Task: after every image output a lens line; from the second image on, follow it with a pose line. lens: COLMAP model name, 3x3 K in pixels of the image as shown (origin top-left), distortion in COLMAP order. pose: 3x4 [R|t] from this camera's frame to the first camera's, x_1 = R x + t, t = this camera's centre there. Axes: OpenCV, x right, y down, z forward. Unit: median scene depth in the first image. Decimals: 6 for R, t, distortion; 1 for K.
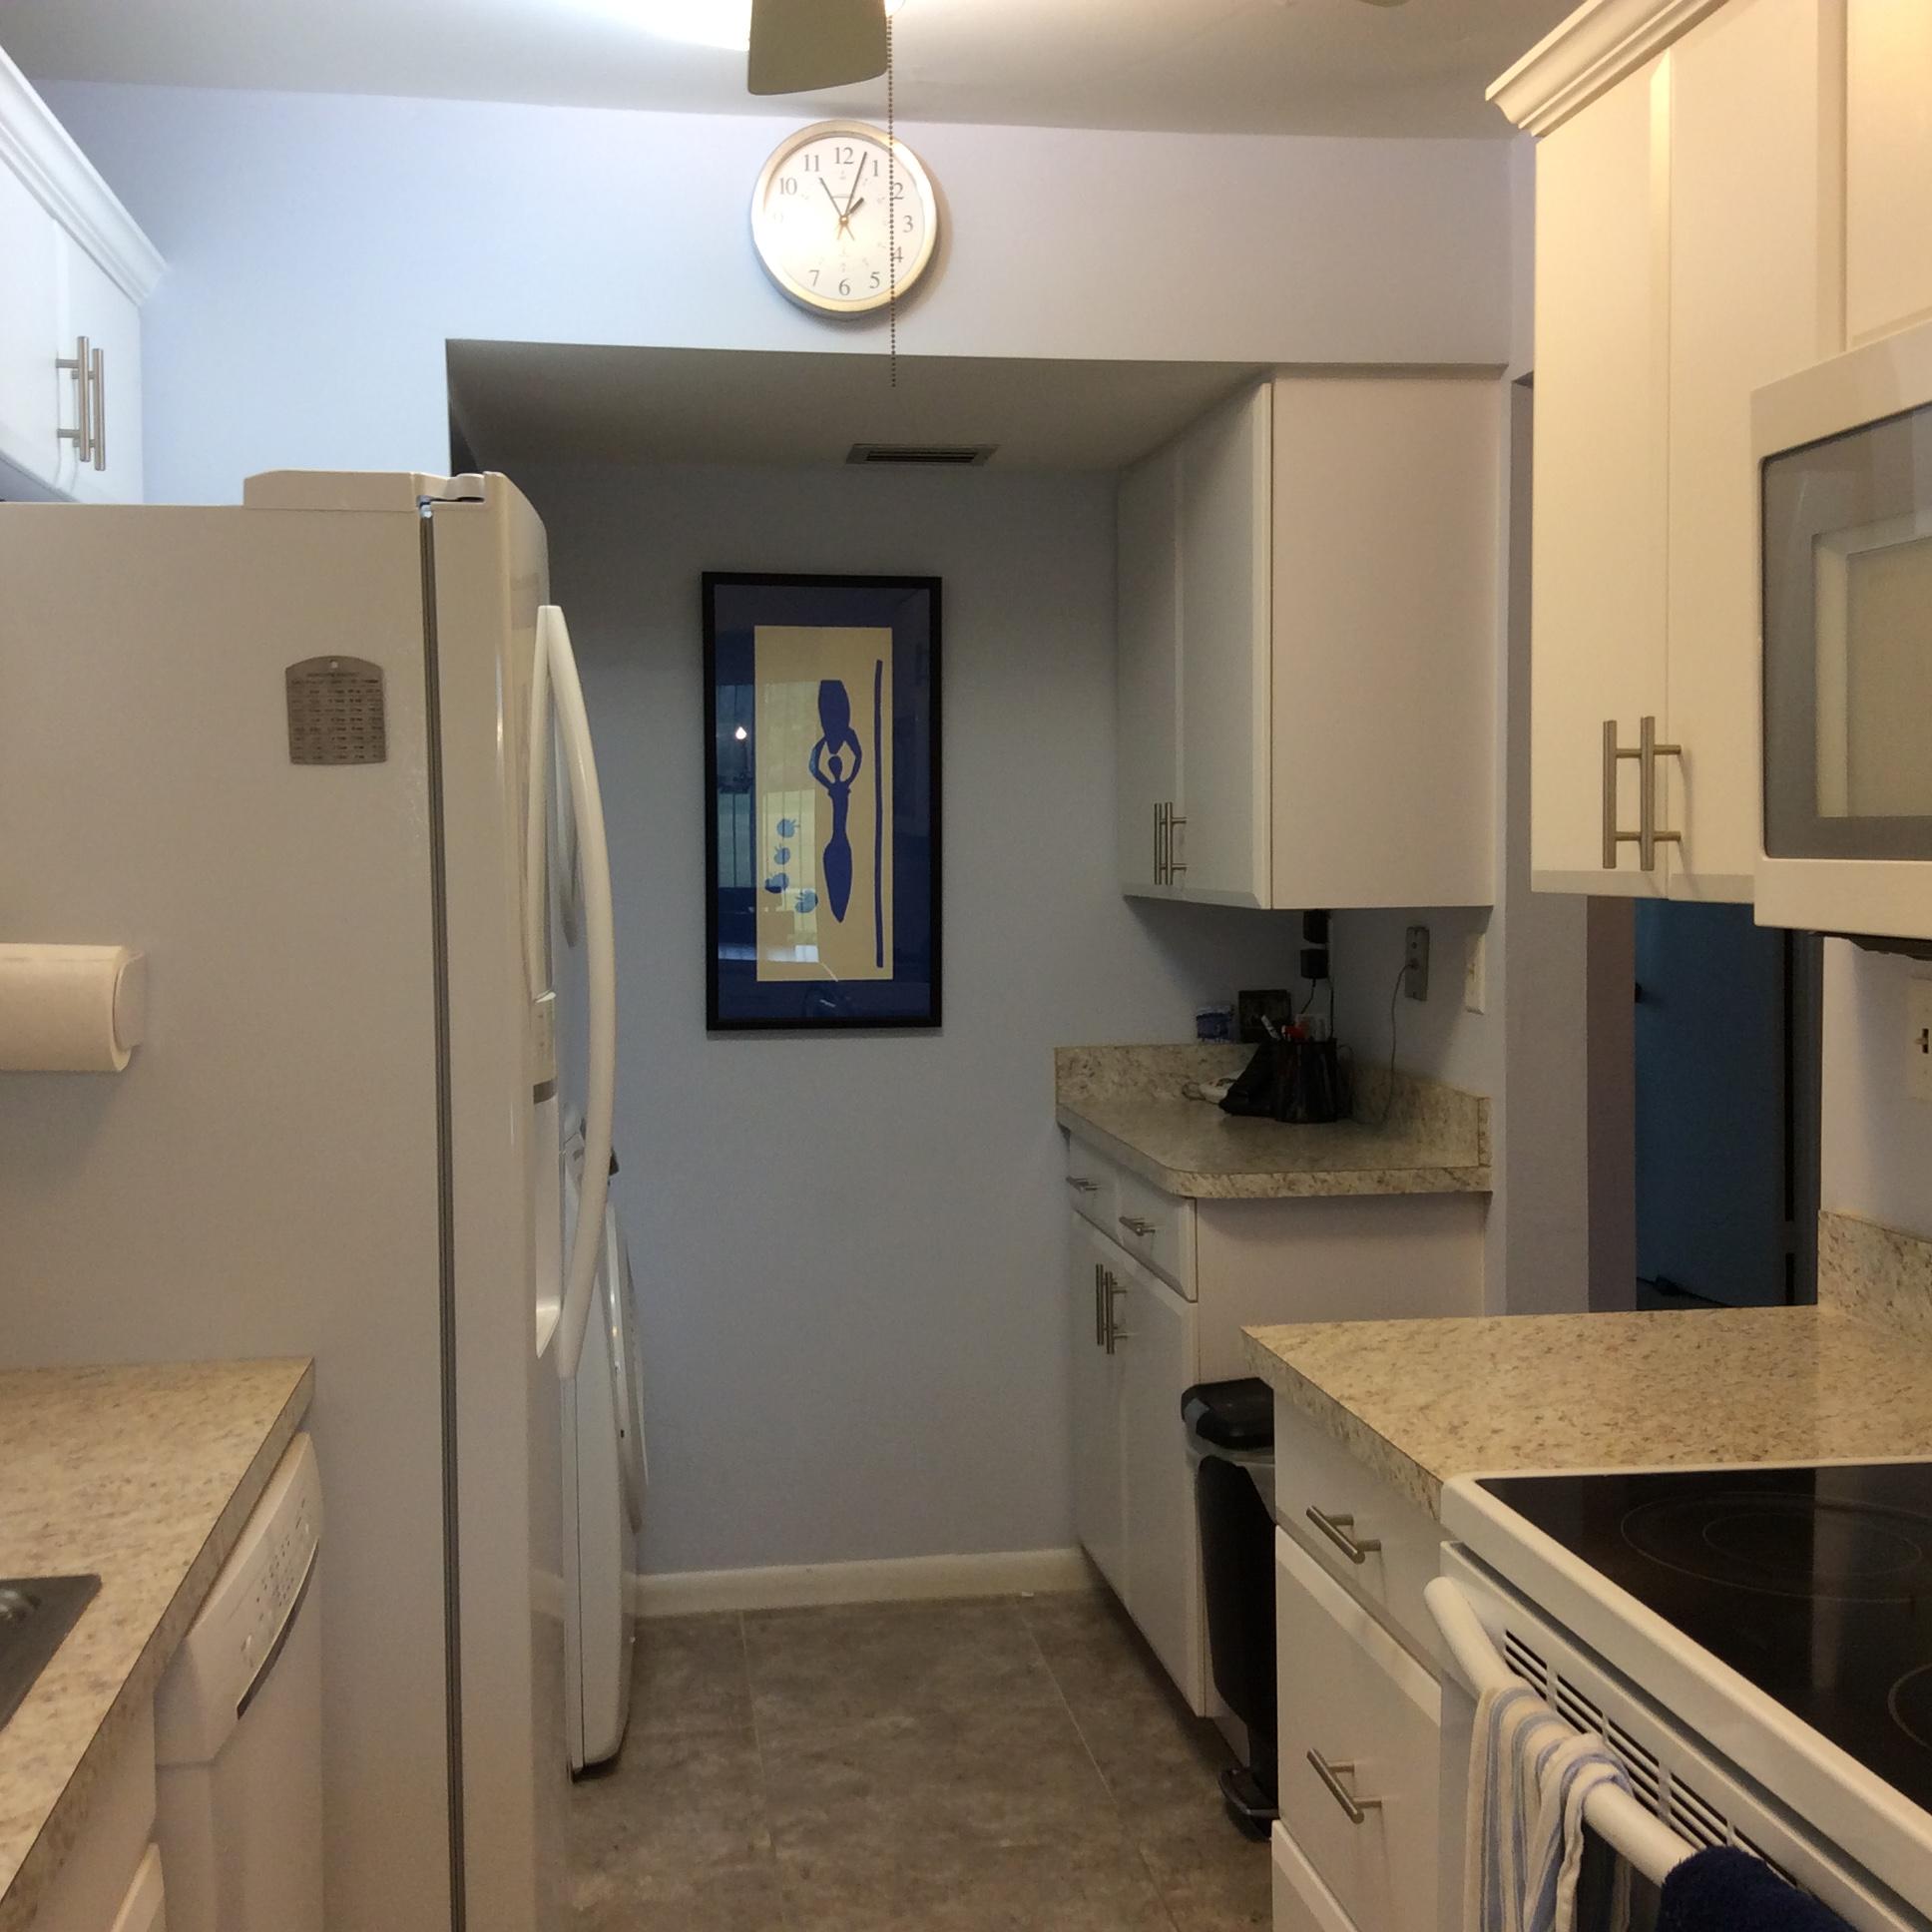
lens RADIAL K [[2323.7, 0, 958.4], [0, 2323.7, 928.4], [0, 0, 1]] dist [0.210907, -0.554531]
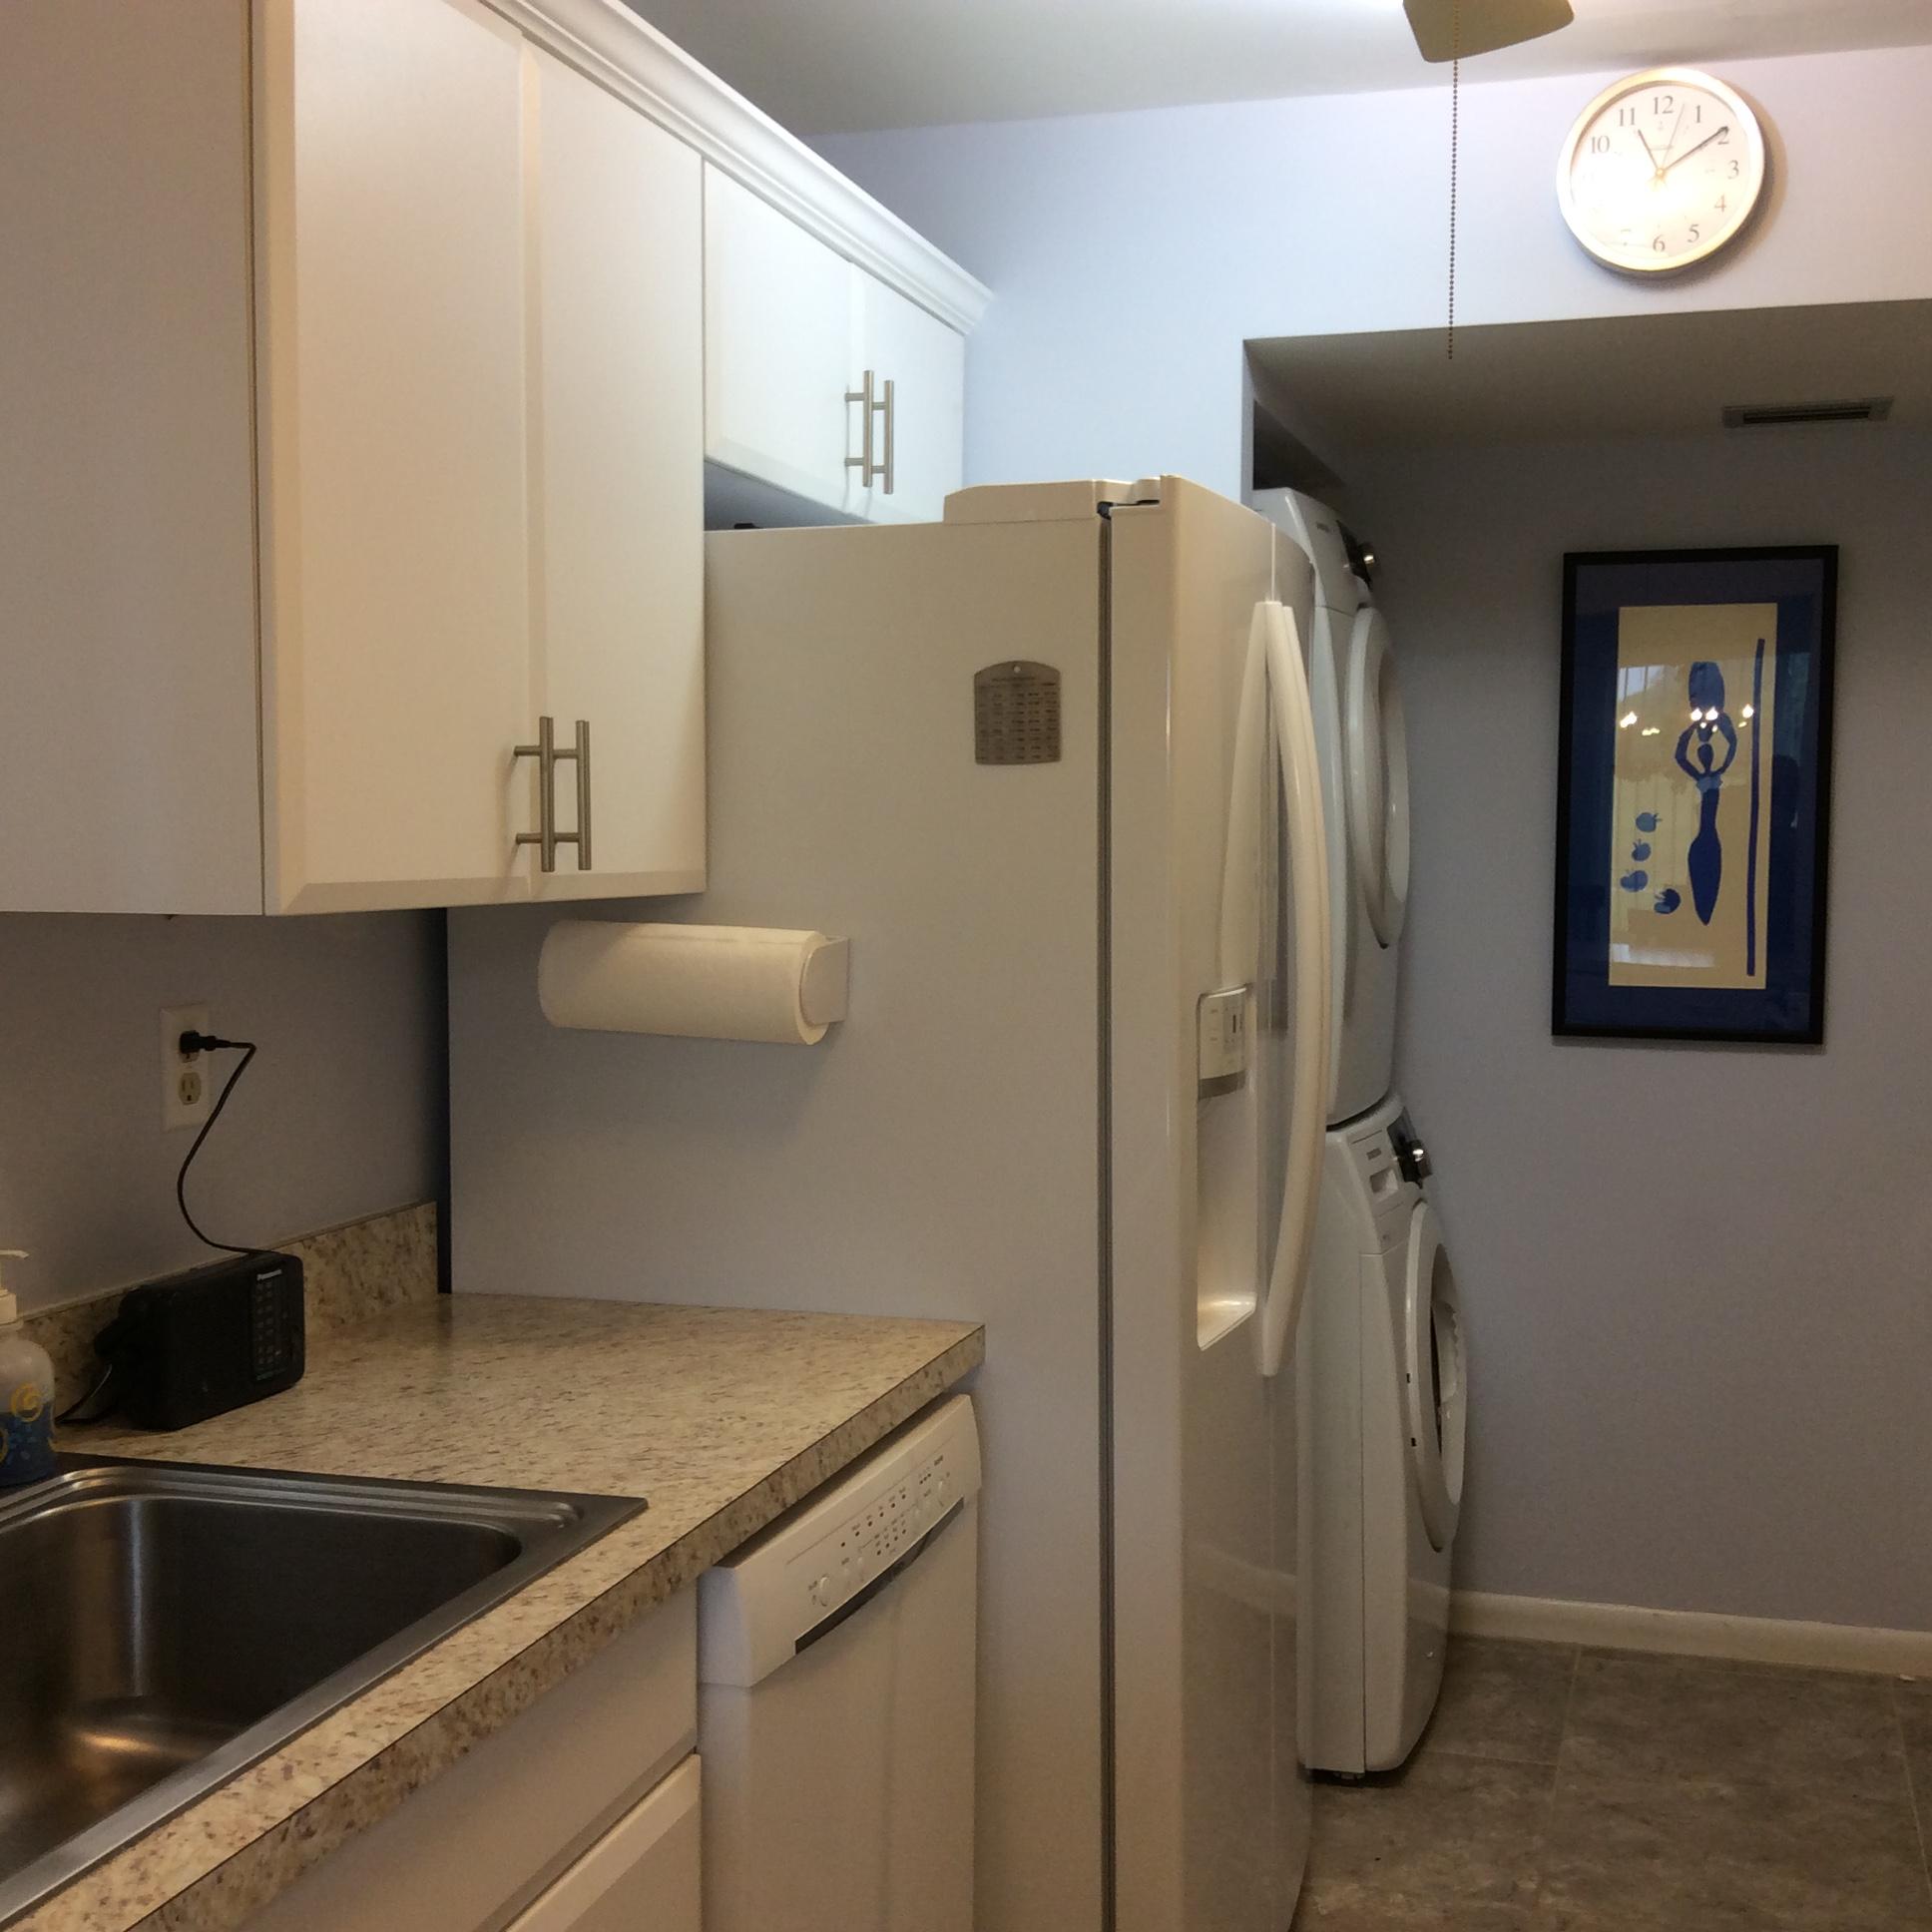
lens RADIAL K [[2354.9, 0, 968.6], [0, 2354.9, 927.0], [0, 0, 1]] dist [0.150605, -0.363227]
pose [[0.902170, 0.025829, -0.430606, 0.114292], [-0.024261, 0.999664, 0.009133, -0.004034], [0.430698, 0.002207, 0.902494, 0.028042]]
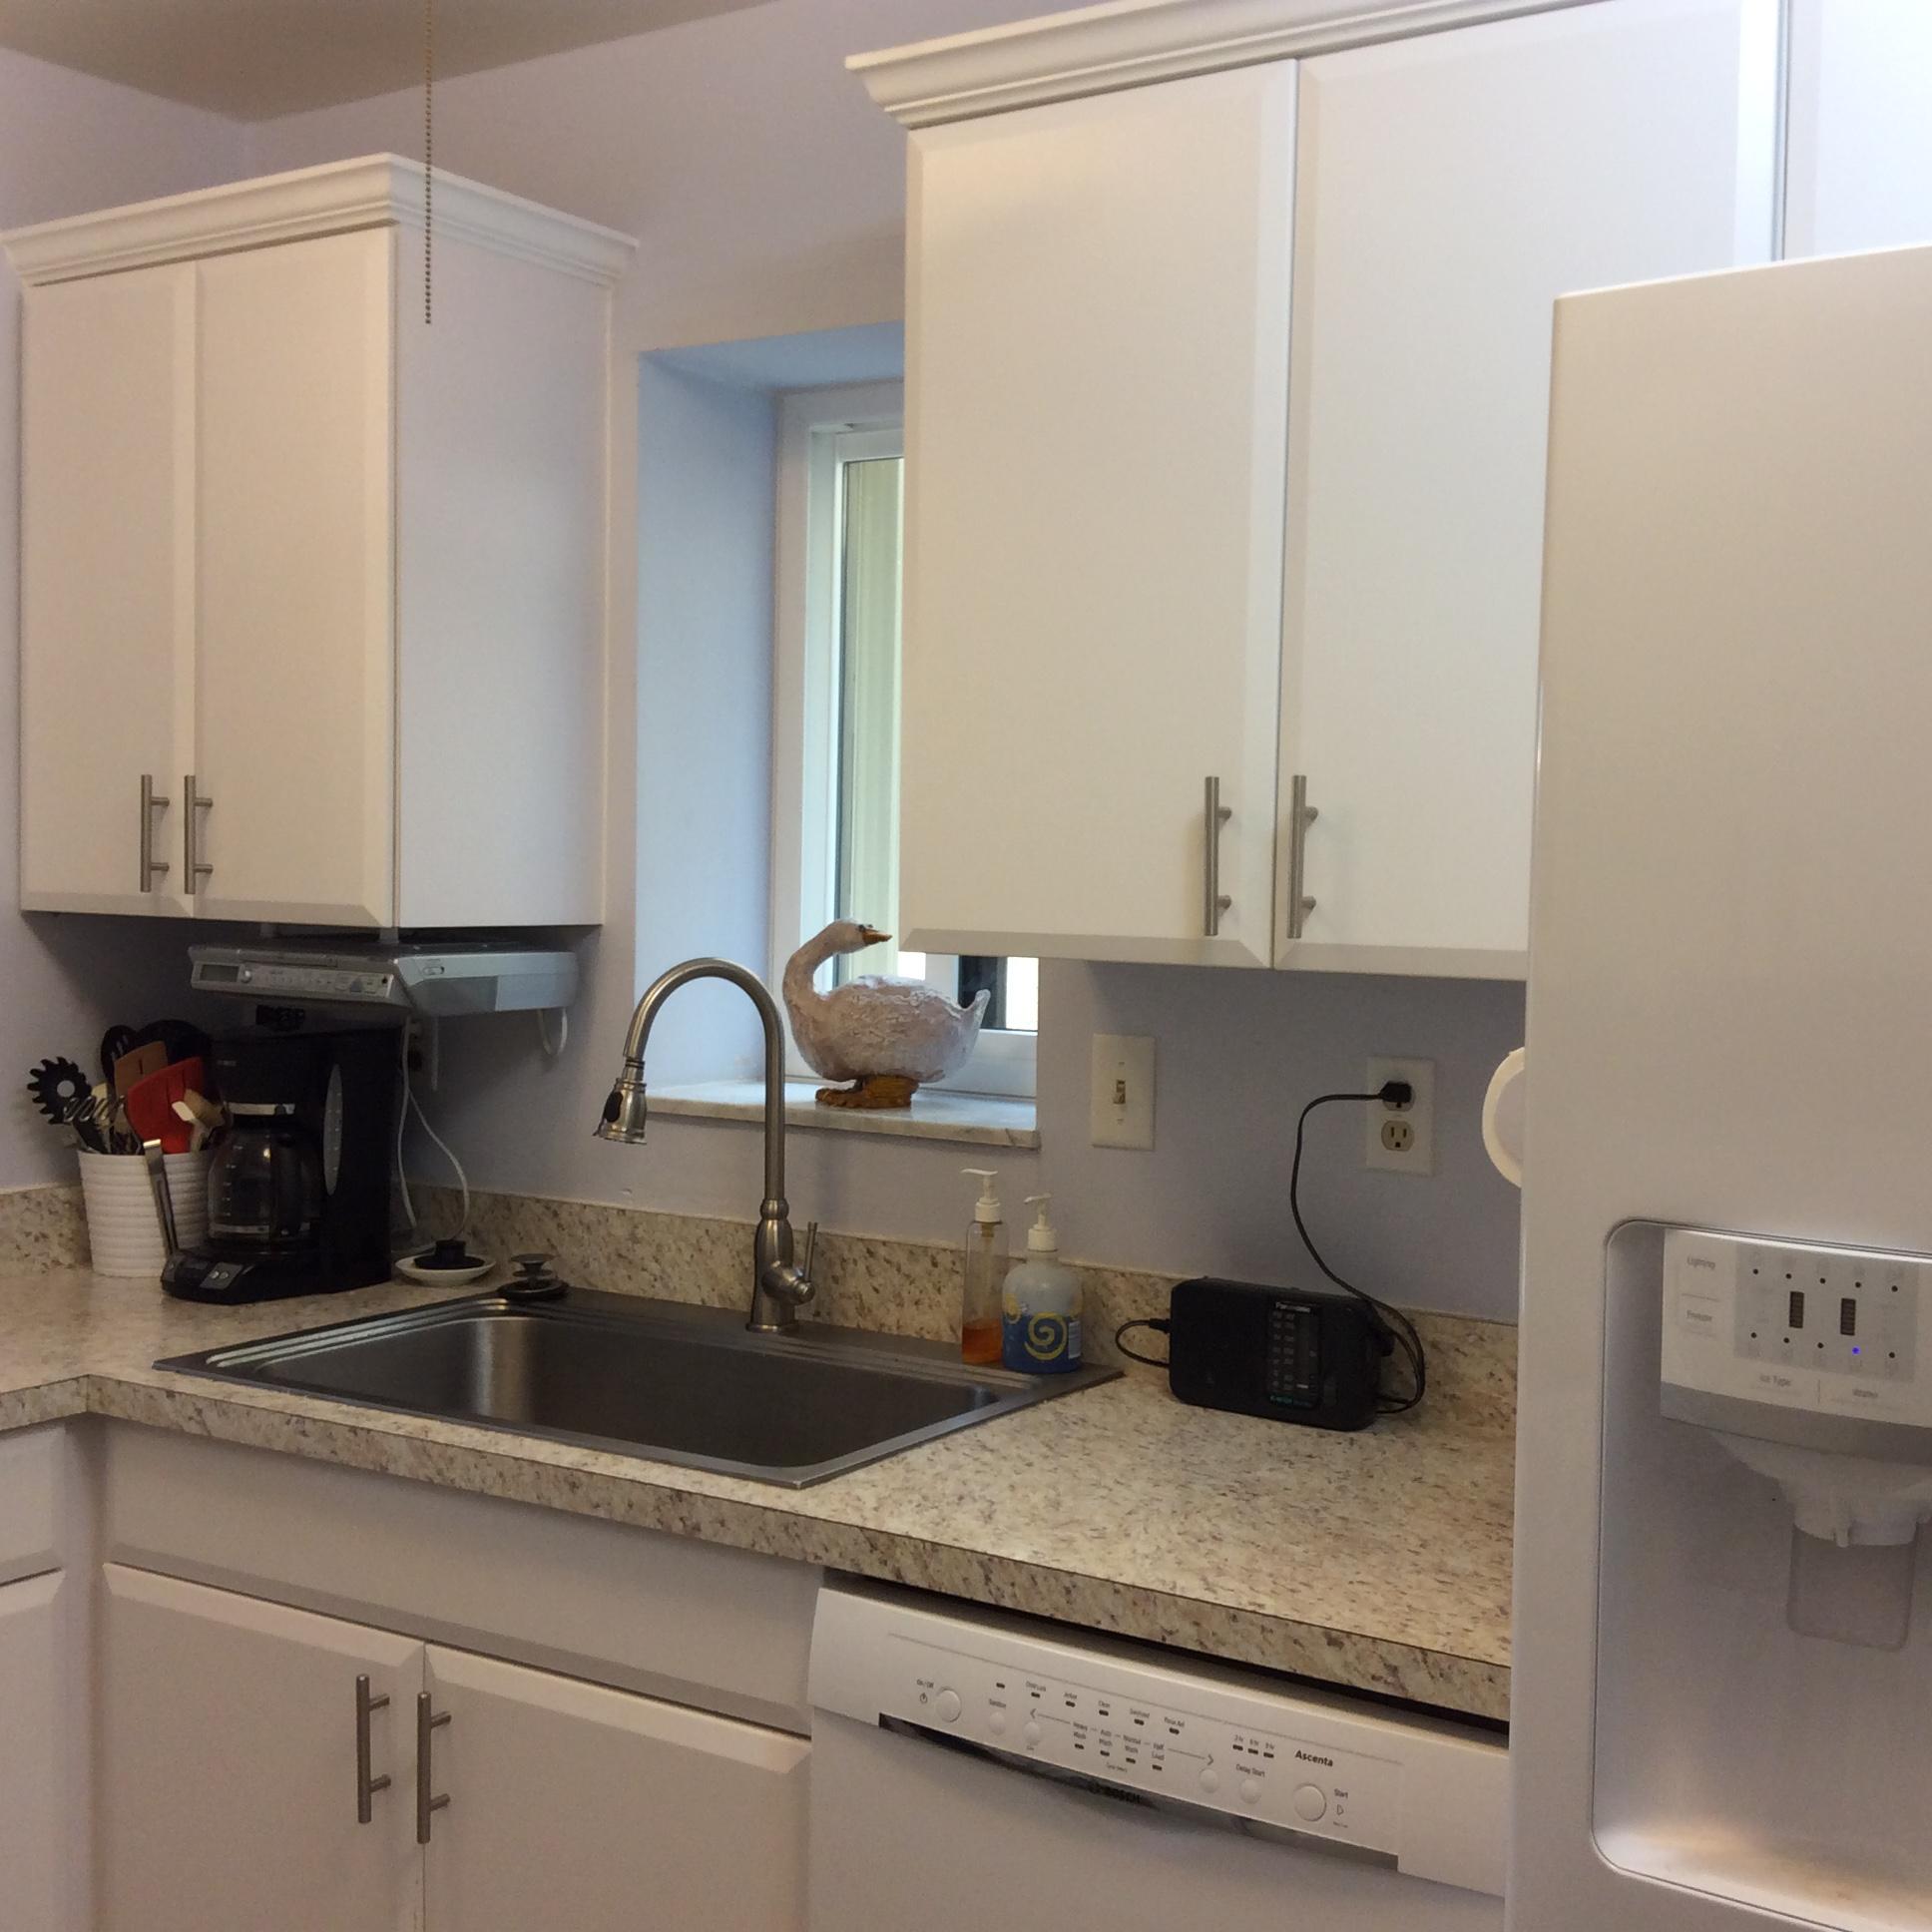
lens RADIAL K [[2323.7, 0, 958.4], [0, 2323.7, 928.4], [0, 0, 1]] dist [0.210907, -0.554531]
pose [[-0.665814, 0.016510, -0.745935, 0.228255], [-0.042504, 0.997292, 0.060012, -0.042985], [0.744906, 0.071662, -0.663310, 0.861952]]
